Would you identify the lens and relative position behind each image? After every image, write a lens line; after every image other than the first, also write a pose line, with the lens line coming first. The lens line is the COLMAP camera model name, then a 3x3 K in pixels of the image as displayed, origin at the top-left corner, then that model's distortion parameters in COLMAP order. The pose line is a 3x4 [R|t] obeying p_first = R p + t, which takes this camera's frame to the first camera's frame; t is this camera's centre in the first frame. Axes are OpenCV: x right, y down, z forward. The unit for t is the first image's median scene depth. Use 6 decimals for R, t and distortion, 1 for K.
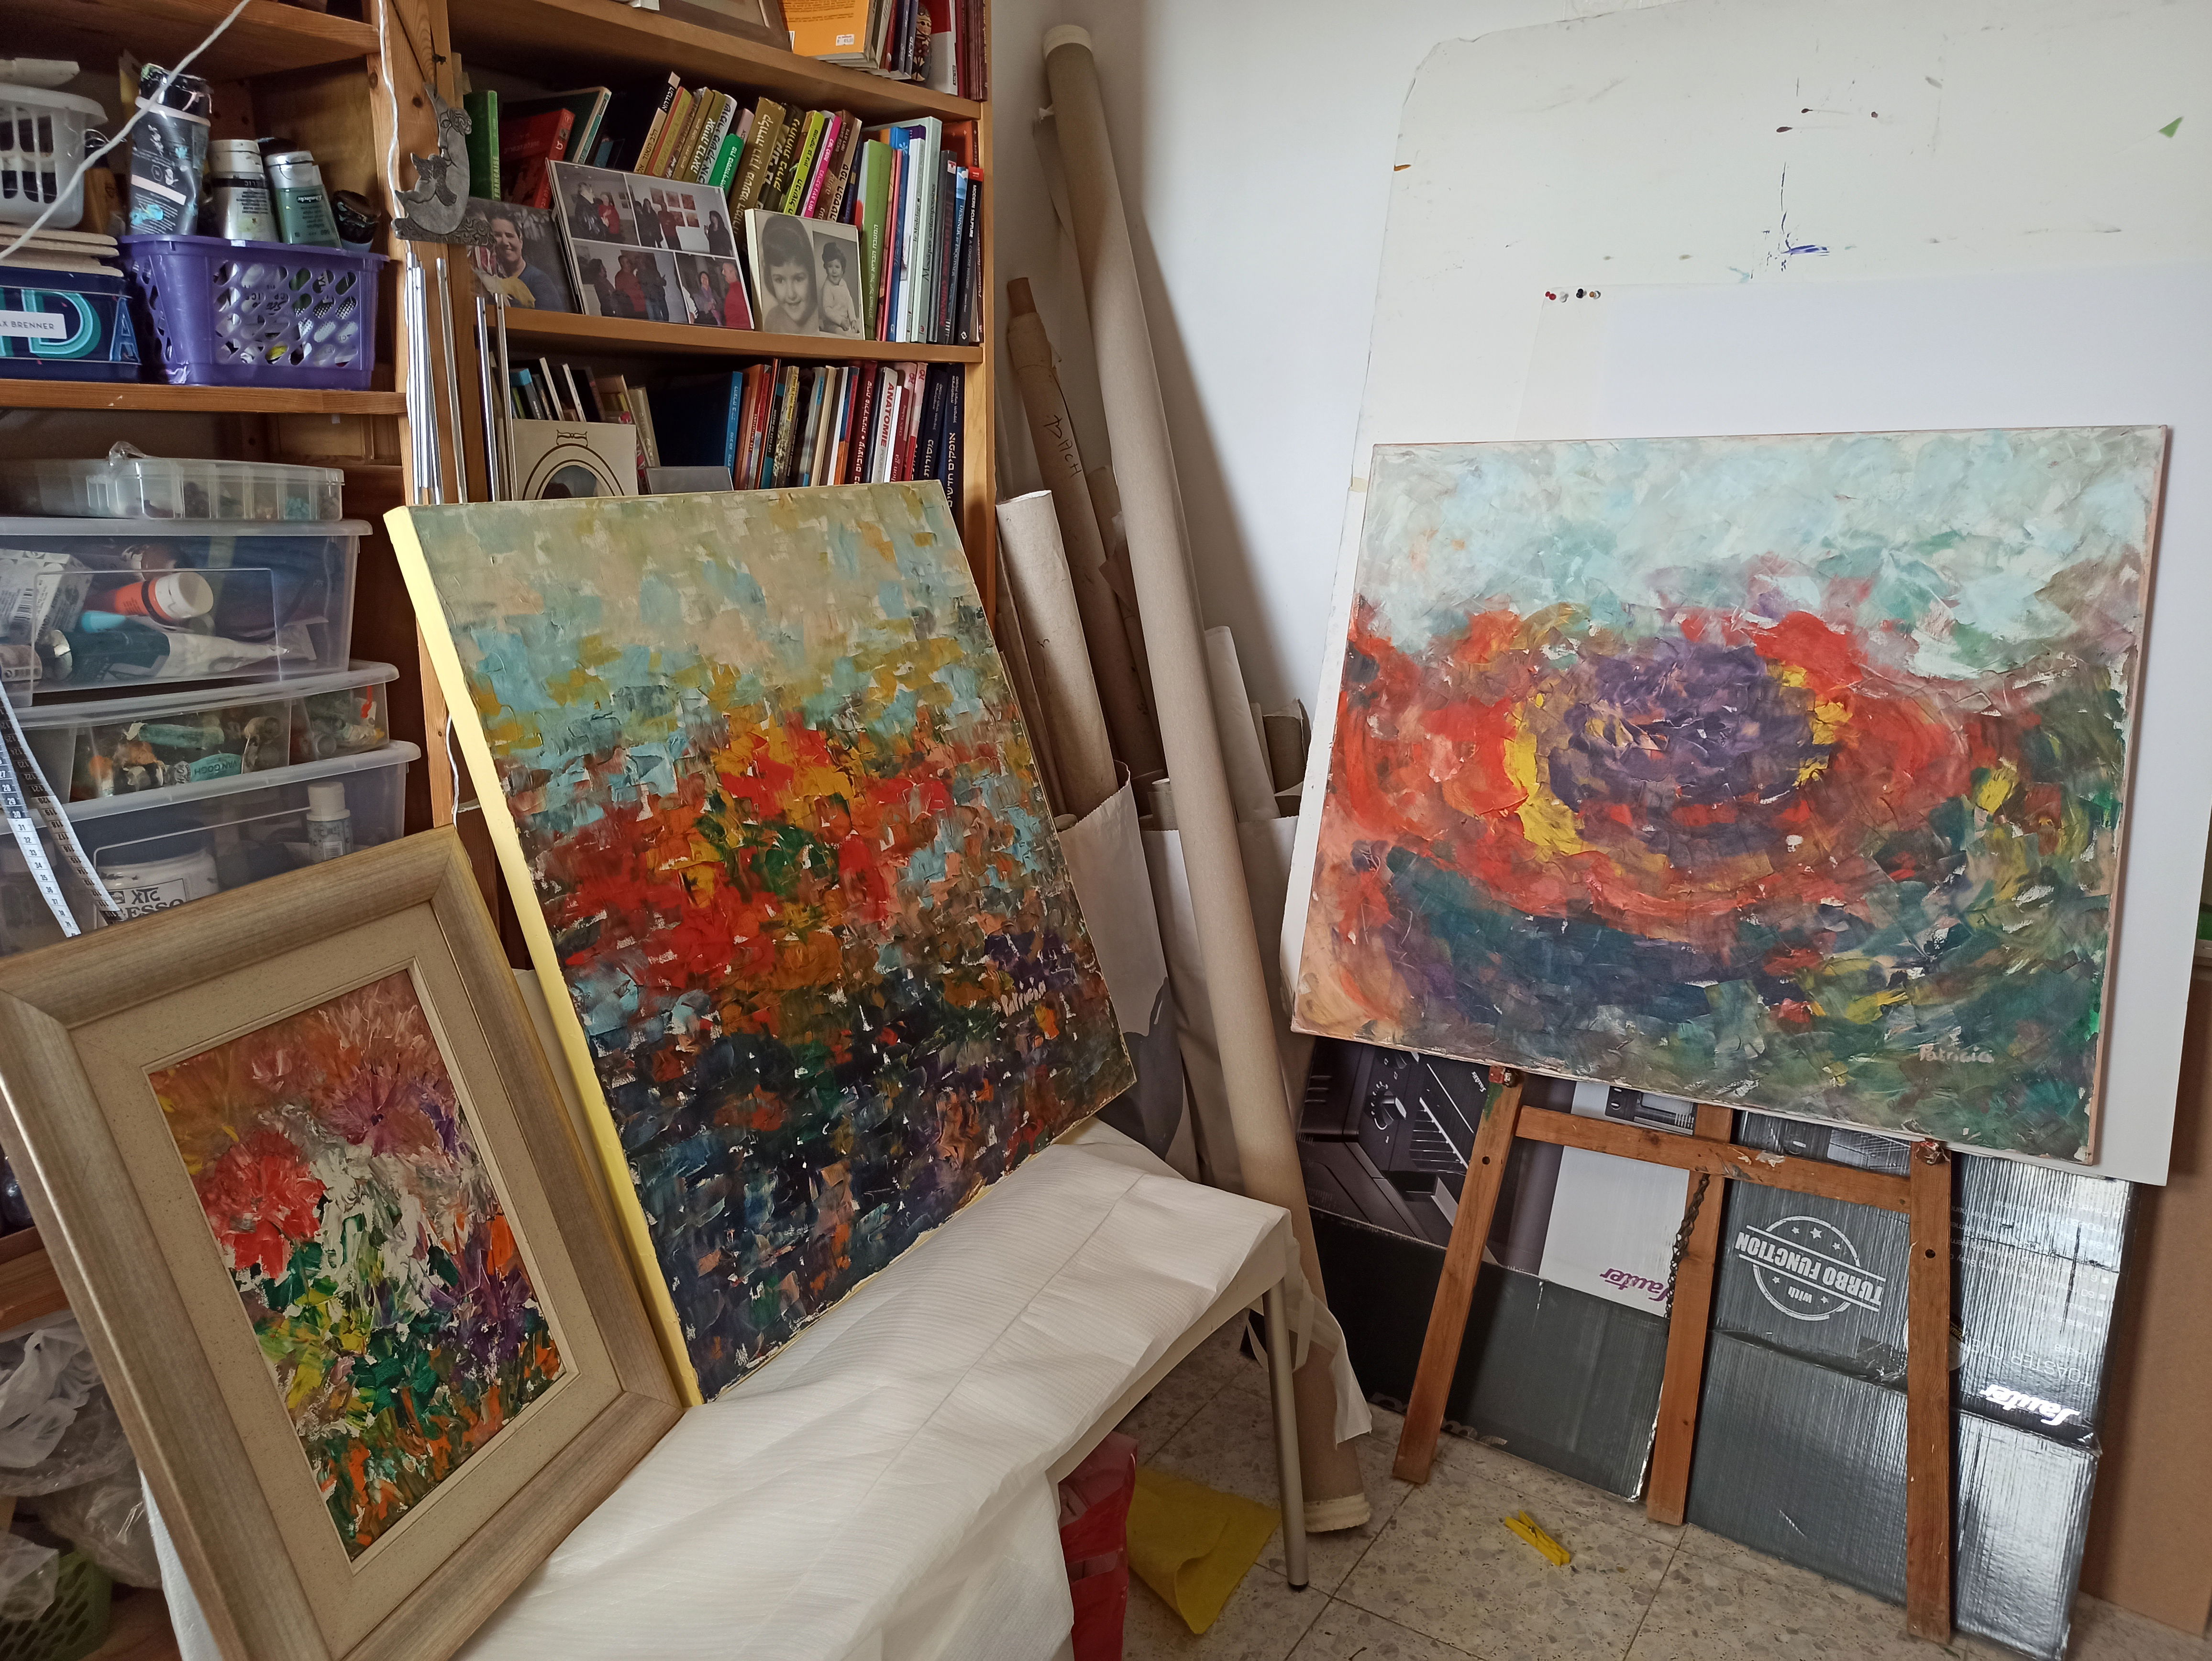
lens RADIAL K [[1635.2, 0, 1098.7], [0, 1635.2, 824.3], [0, 0, 1]] dist [0.061117, -0.063821]
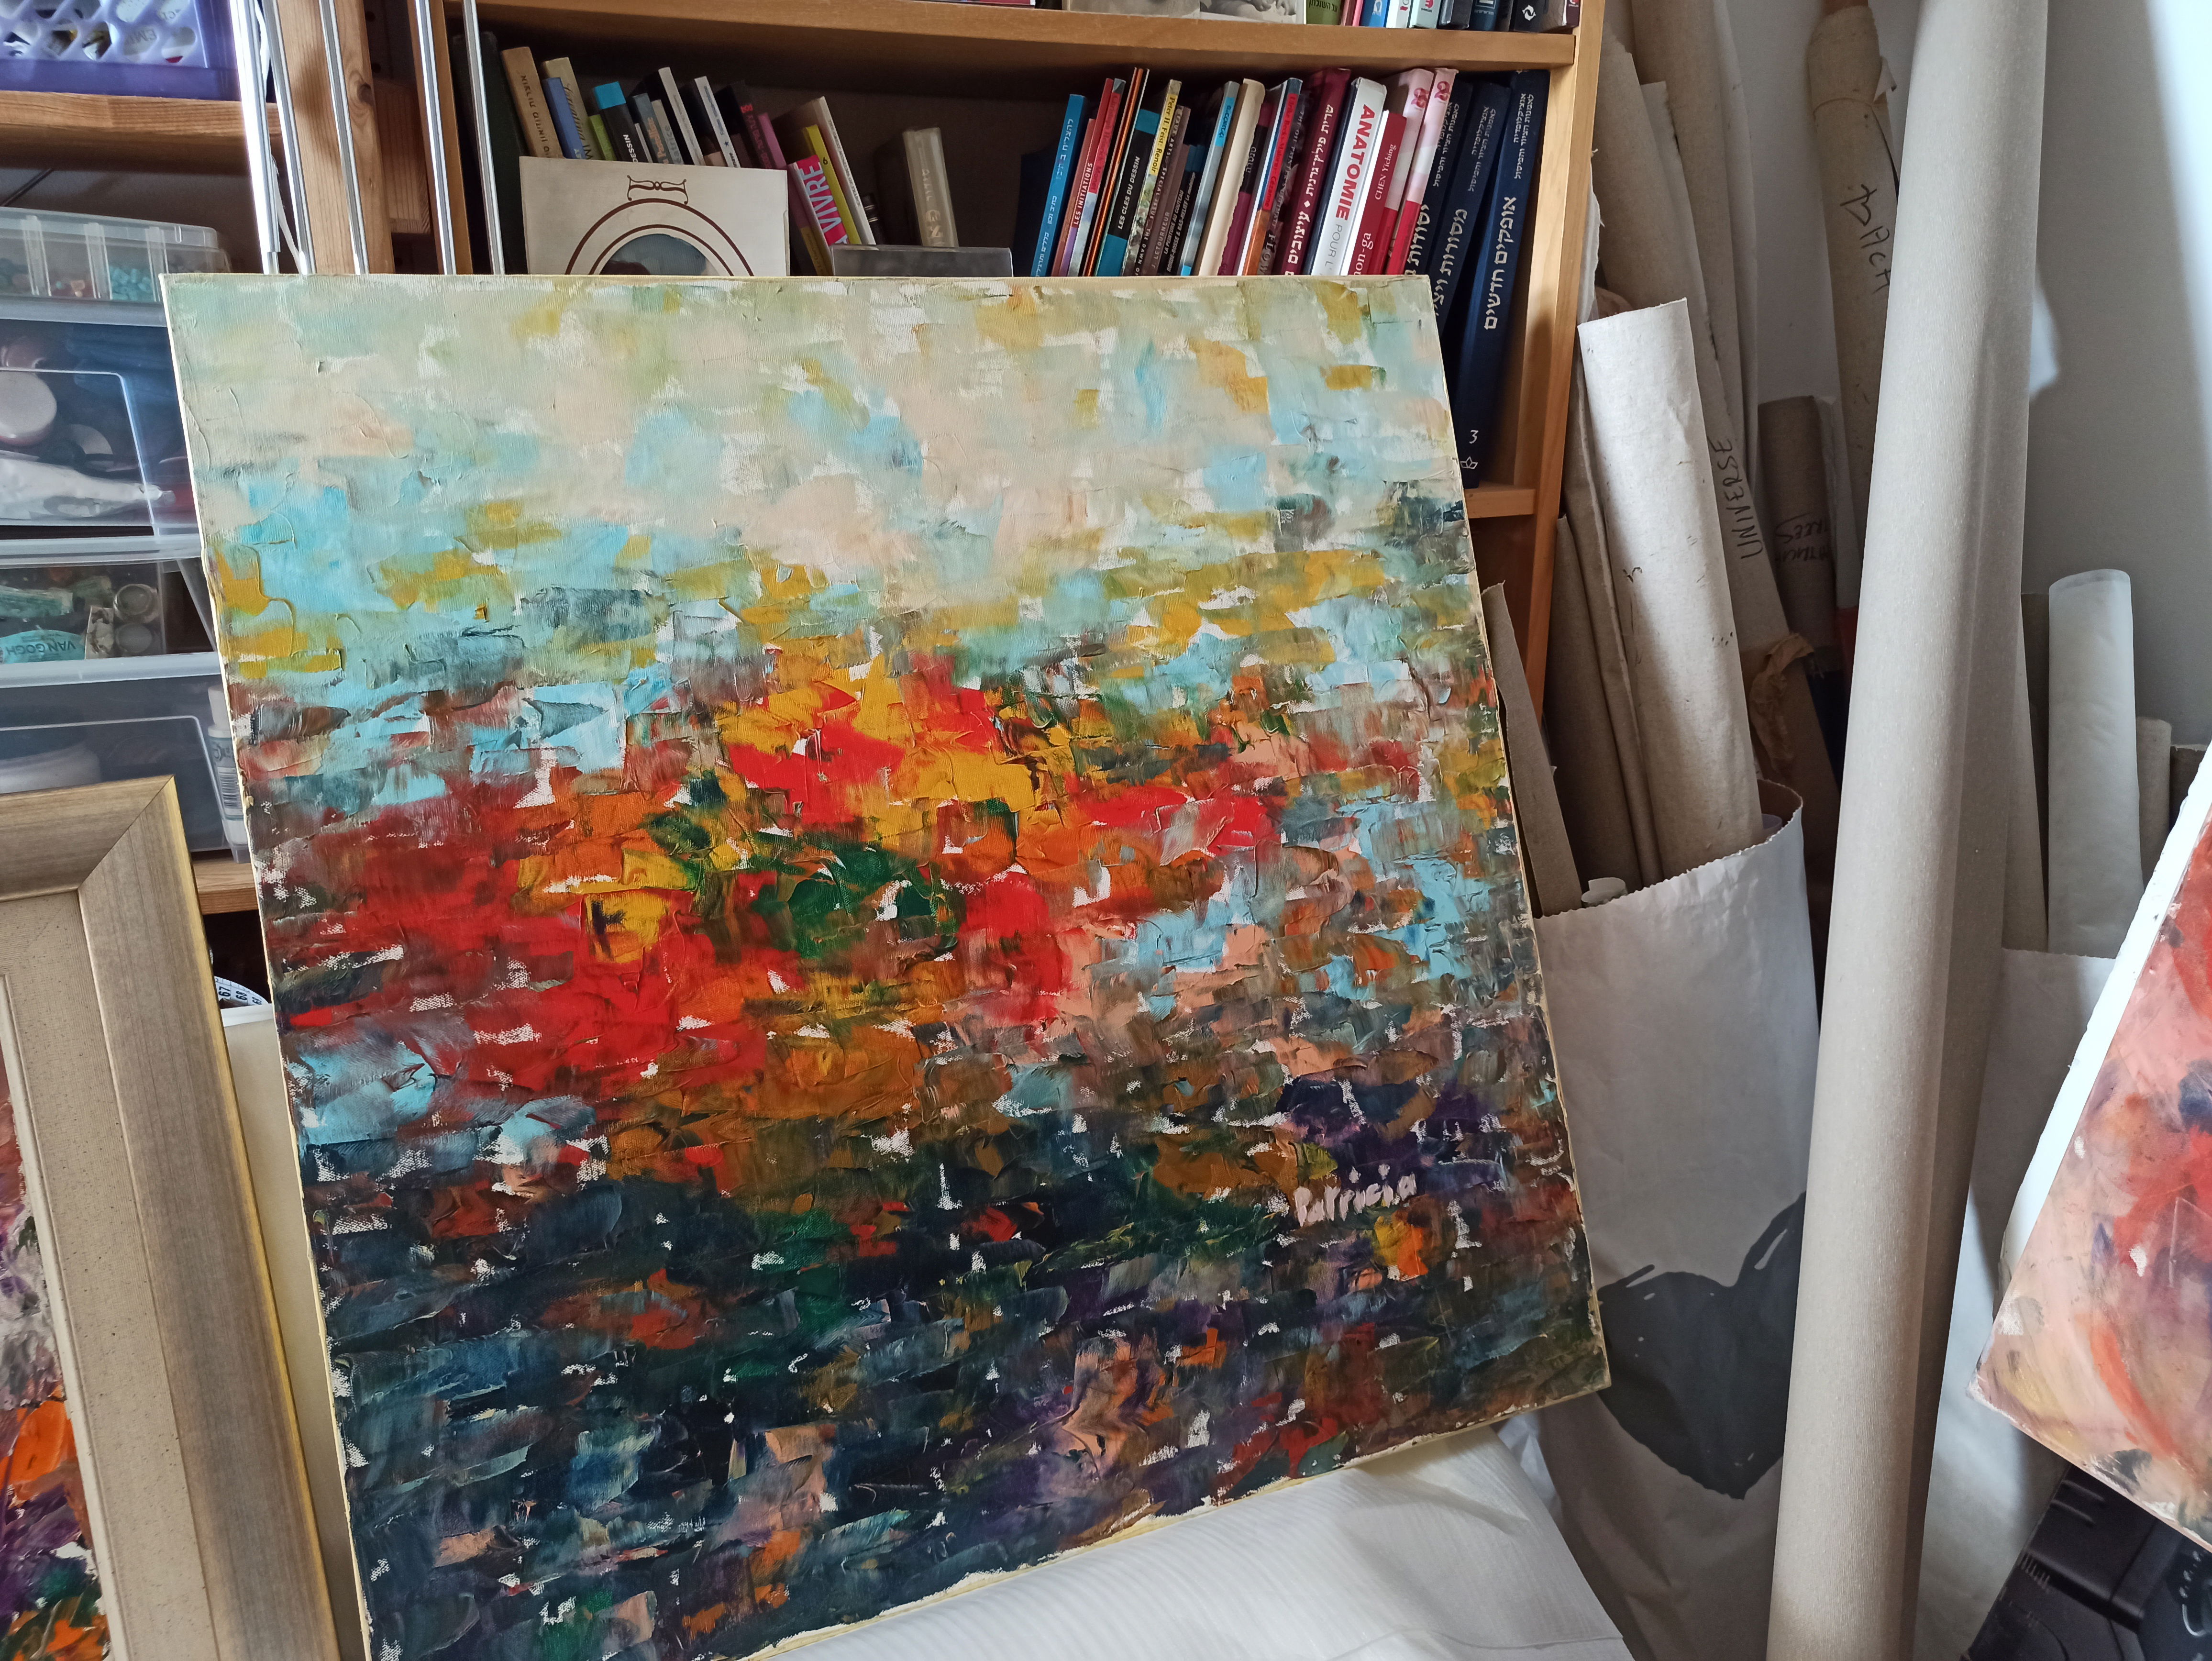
lens RADIAL K [[1635.2, 0, 1098.7], [0, 1635.2, 824.3], [0, 0, 1]] dist [0.061117, -0.063821]
pose [[0.788190, 0.175167, -0.589977, 0.227534], [-0.135885, 0.984513, 0.110768, -0.083495], [0.600243, -0.007137, 0.799786, 0.568593]]
